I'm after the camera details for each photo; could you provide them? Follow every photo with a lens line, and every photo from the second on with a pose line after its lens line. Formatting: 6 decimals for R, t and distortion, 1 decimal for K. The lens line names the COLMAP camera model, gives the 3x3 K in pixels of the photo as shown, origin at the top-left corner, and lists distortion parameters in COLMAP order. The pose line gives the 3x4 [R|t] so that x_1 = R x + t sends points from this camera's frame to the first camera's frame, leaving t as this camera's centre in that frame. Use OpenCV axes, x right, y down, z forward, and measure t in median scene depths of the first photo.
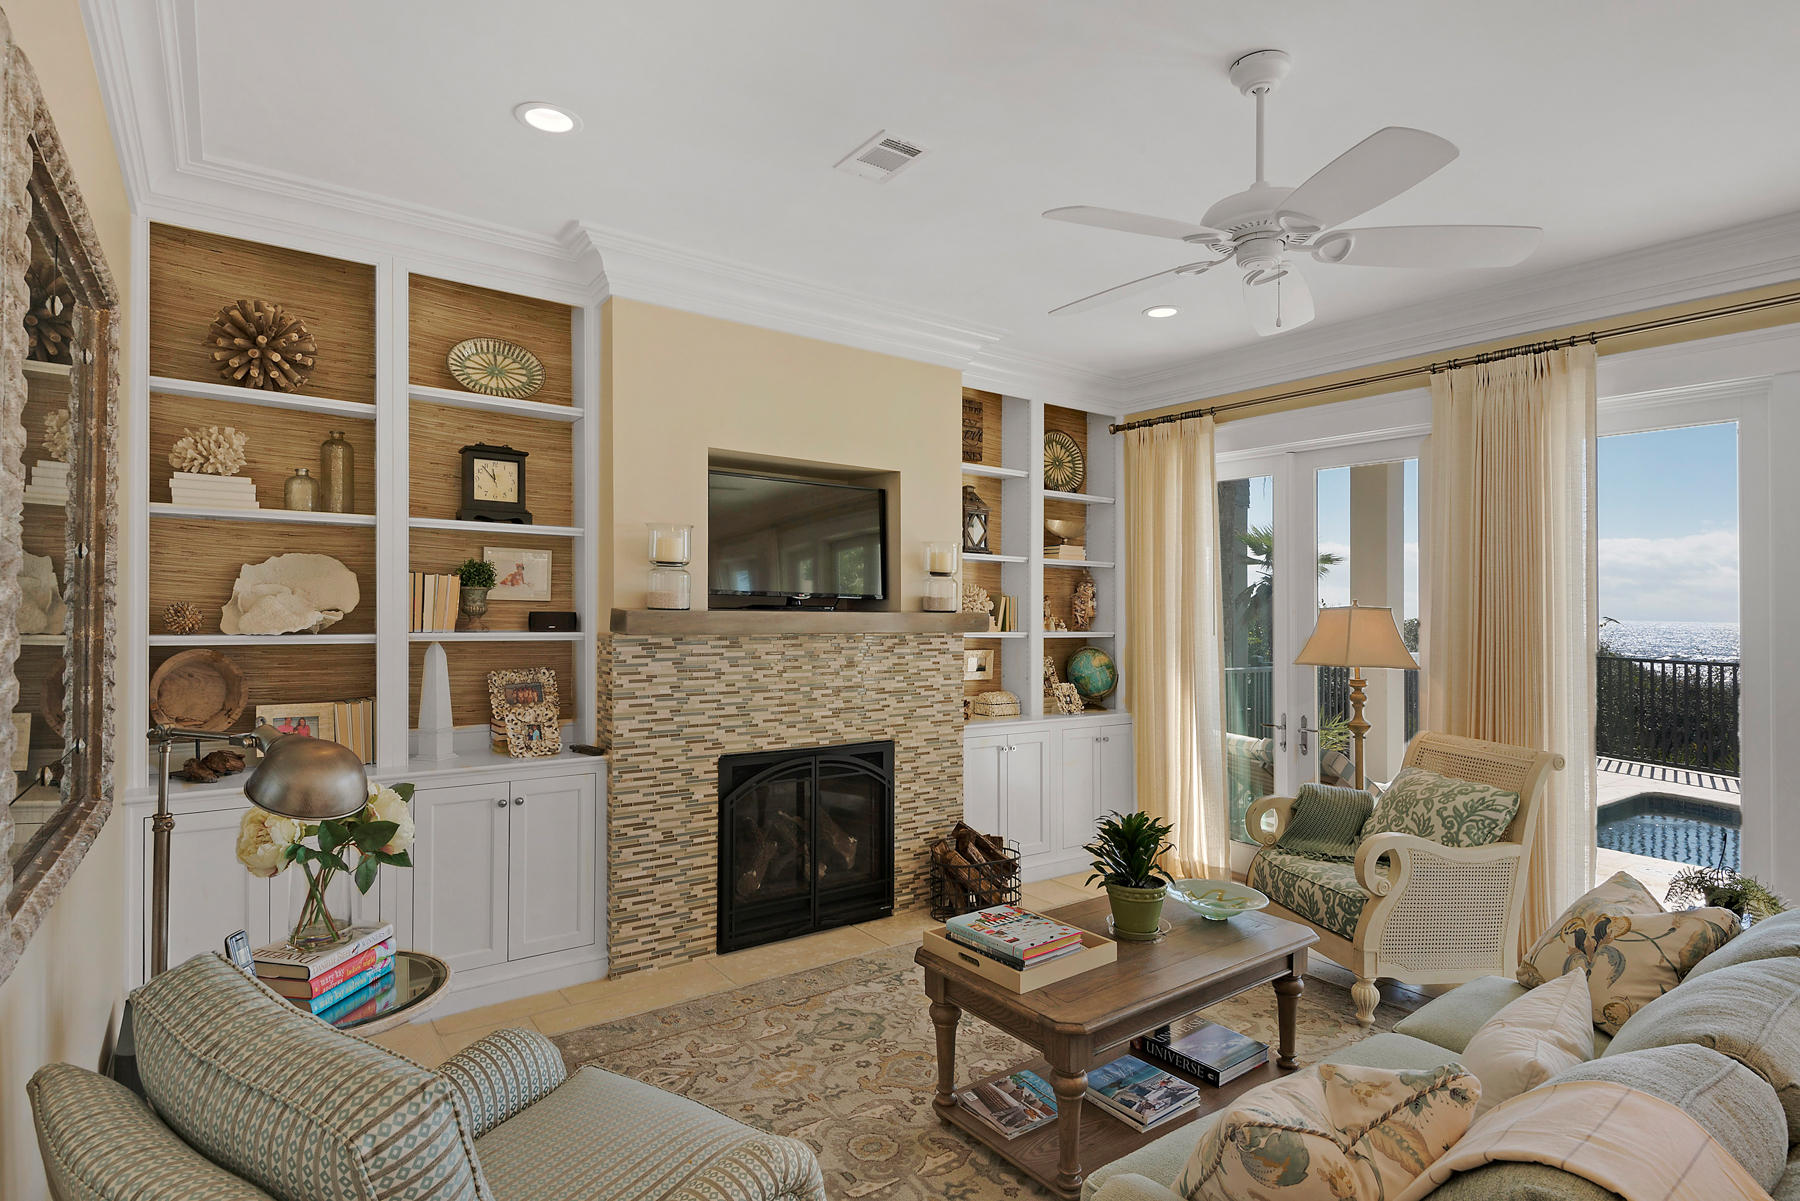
lens RADIAL K [[919.7, 0, 885.4], [0, 919.7, 606.8], [0, 0, 1]] dist [0.020851, -0.012683]
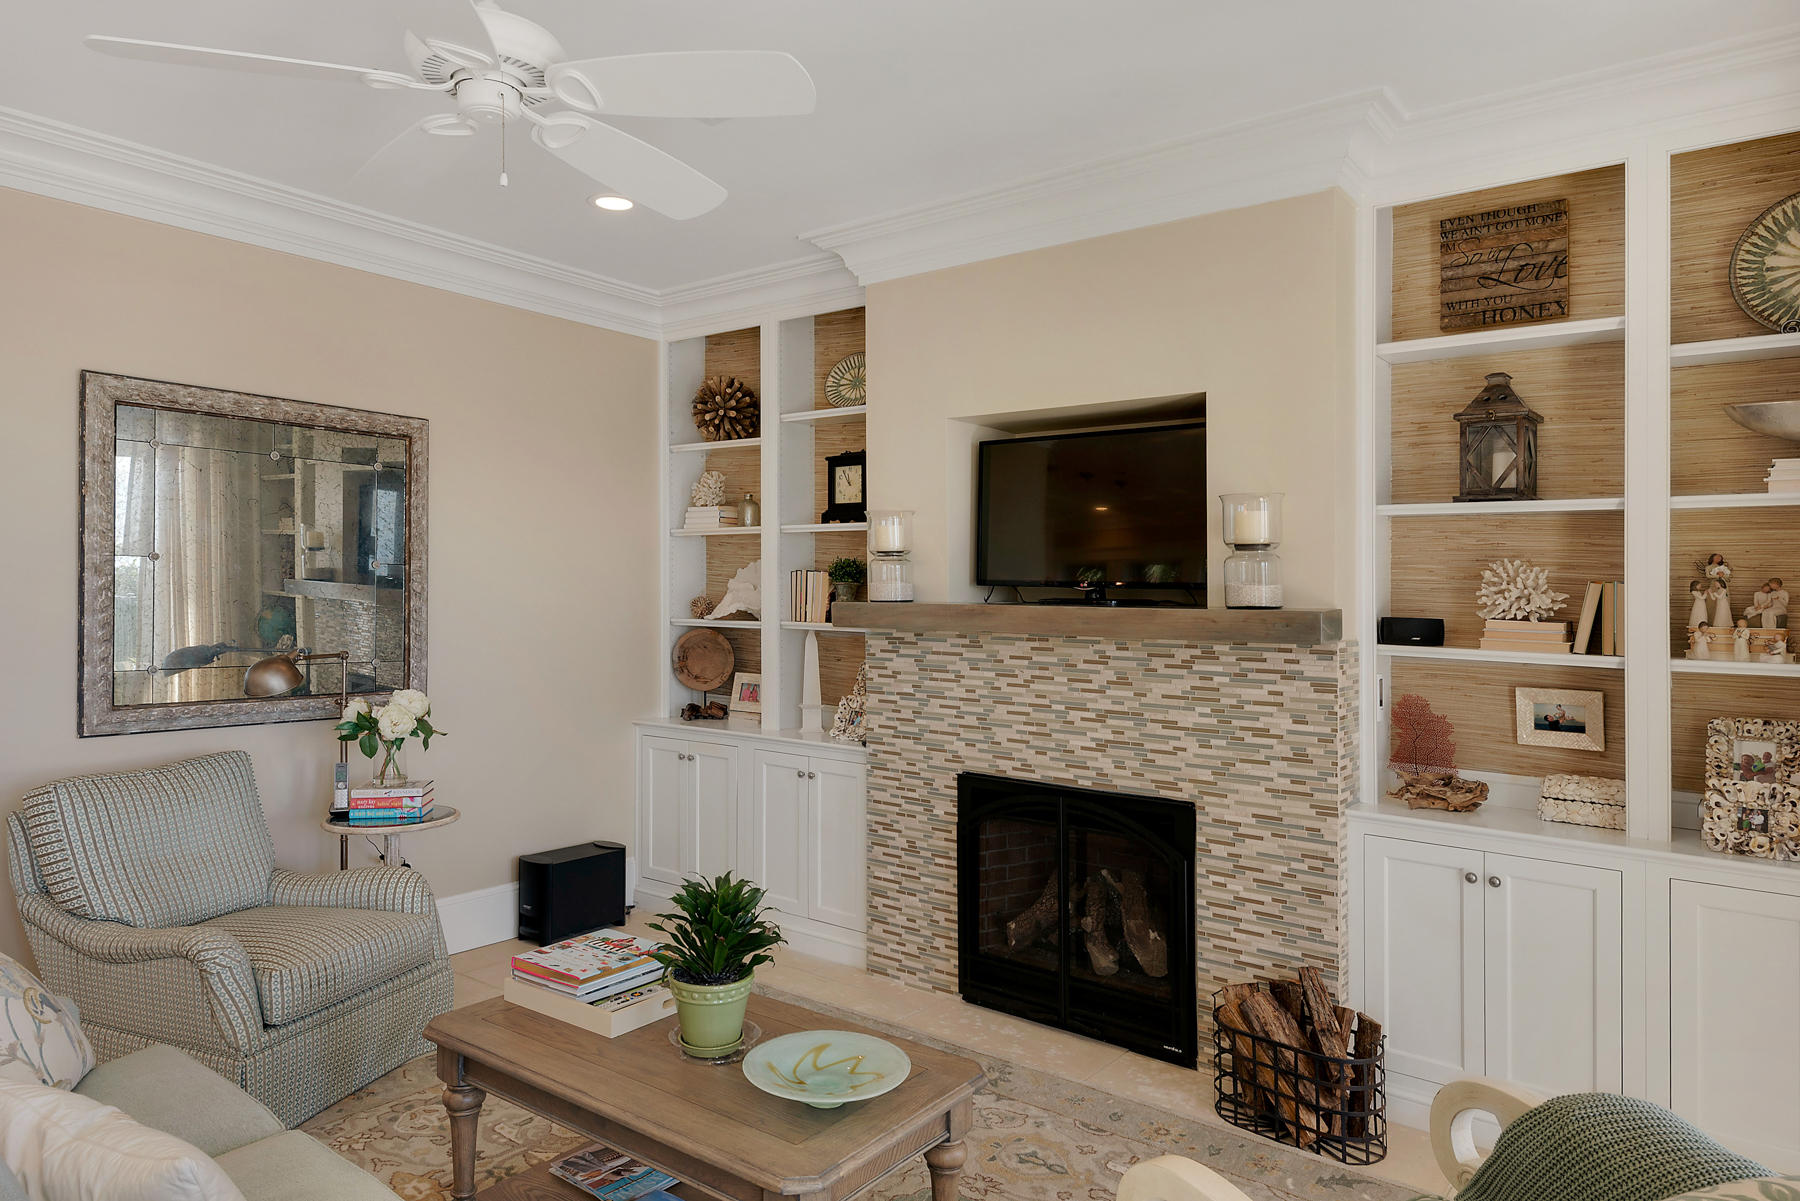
lens RADIAL K [[1146.1, 0, 903.9], [0, 1146.1, 606.7], [0, 0, 1]] dist [-0.003606, -0.000381]
pose [[0.267585, 0.001286, -0.963533, 0.844777], [-0.012376, 0.999921, -0.002102, 0.009668], [0.963455, 0.012487, 0.267580, 0.656790]]
